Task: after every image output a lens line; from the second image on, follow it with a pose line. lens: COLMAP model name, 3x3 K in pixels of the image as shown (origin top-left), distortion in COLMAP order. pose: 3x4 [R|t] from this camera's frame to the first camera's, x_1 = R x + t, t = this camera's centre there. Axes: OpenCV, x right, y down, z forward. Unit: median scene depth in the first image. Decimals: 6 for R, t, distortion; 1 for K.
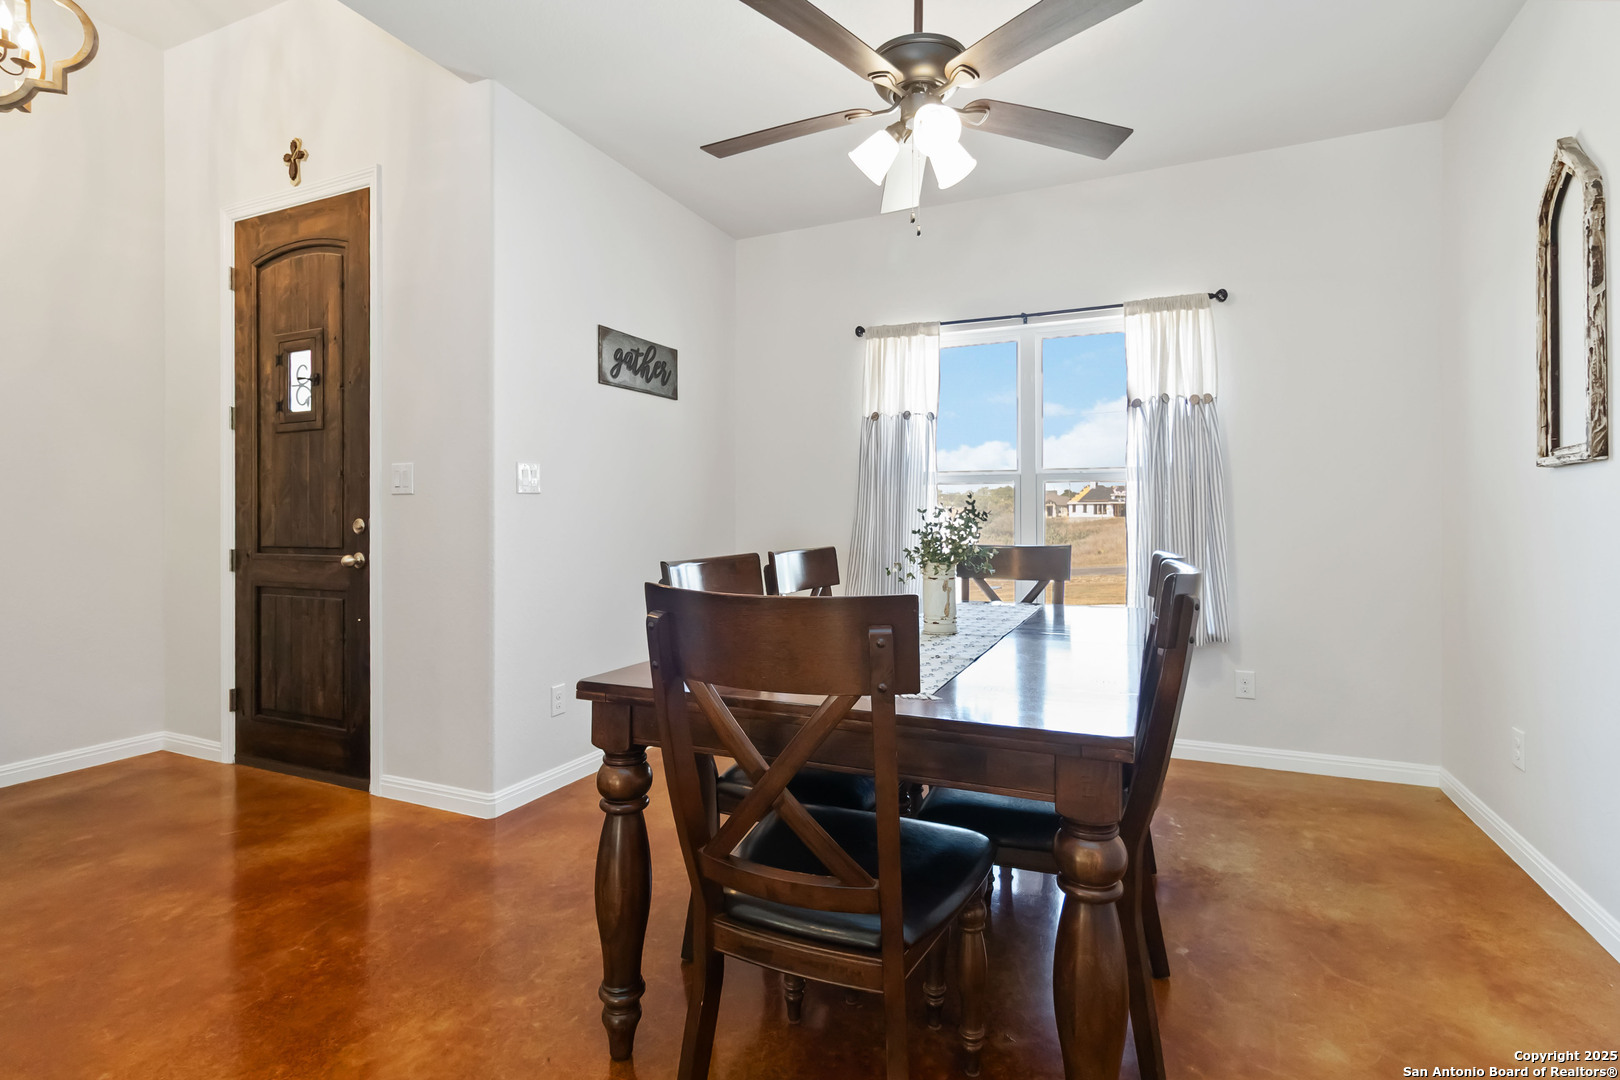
lens RADIAL K [[776.3, 0, 814.0], [0, 776.3, 524.4], [0, 0, 1]] dist [0.000383, 0.001044]
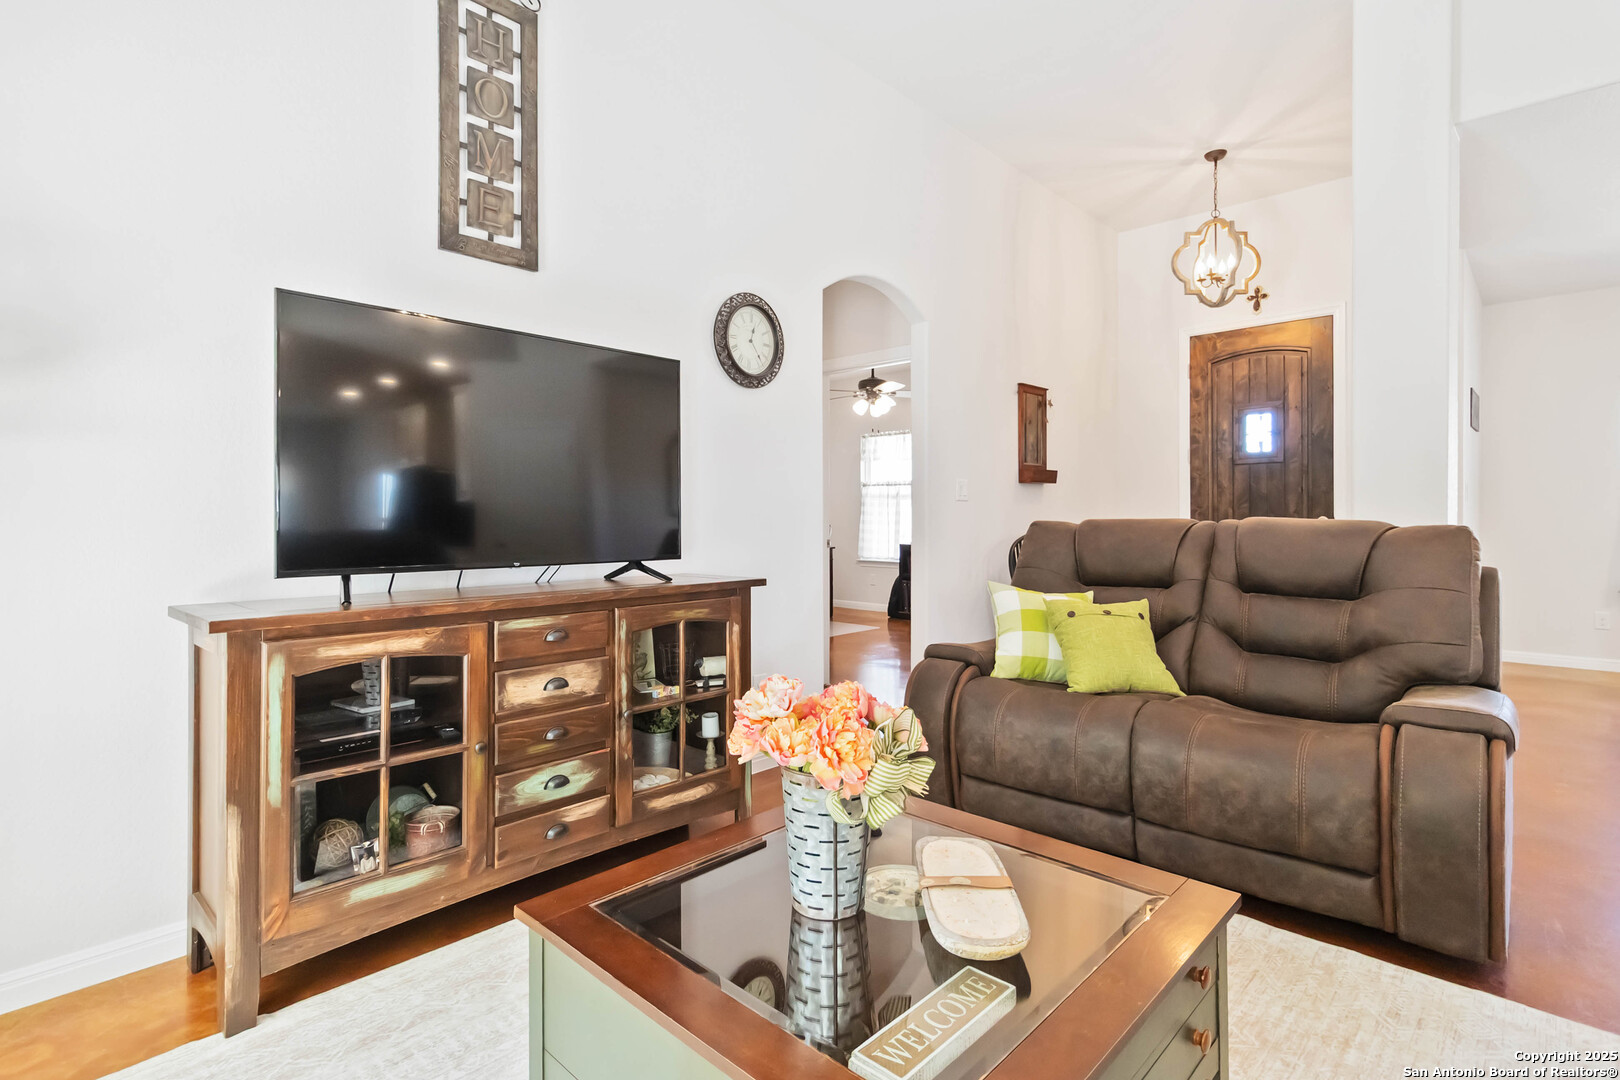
lens RADIAL K [[776.3, 0, 802.8], [0, 776.3, 528.4], [0, 0, 1]] dist [0.000383, 0.001044]
pose [[0.940532, 0.005844, -0.339656, -1.000072], [-0.004002, 0.999973, 0.006124, 0.011110], [0.339682, -0.004400, 0.940530, -0.867589]]
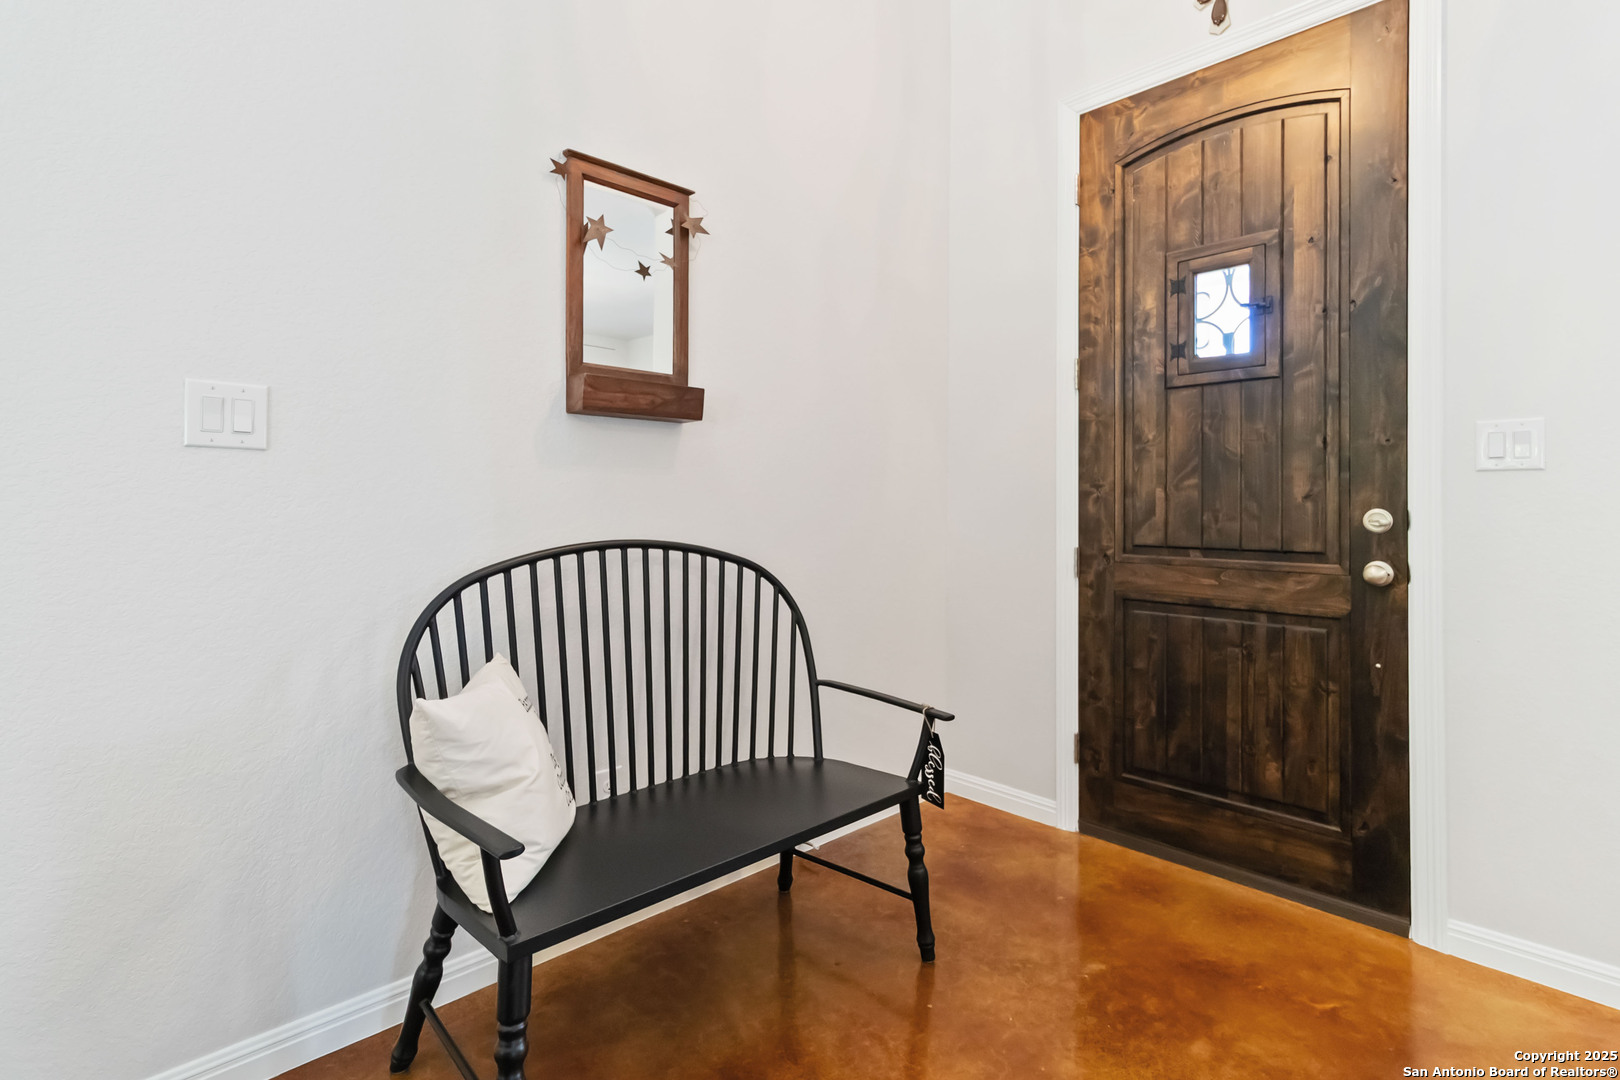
lens RADIAL K [[776.3, 0, 804.1], [0, 776.3, 513.6], [0, 0, 1]] dist [0.000383, 0.001044]
pose [[0.931648, 0.012731, -0.363139, -0.749243], [-0.013145, 0.999913, 0.001333, 0.001685], [0.363124, 0.003532, 0.931734, 0.208565]]
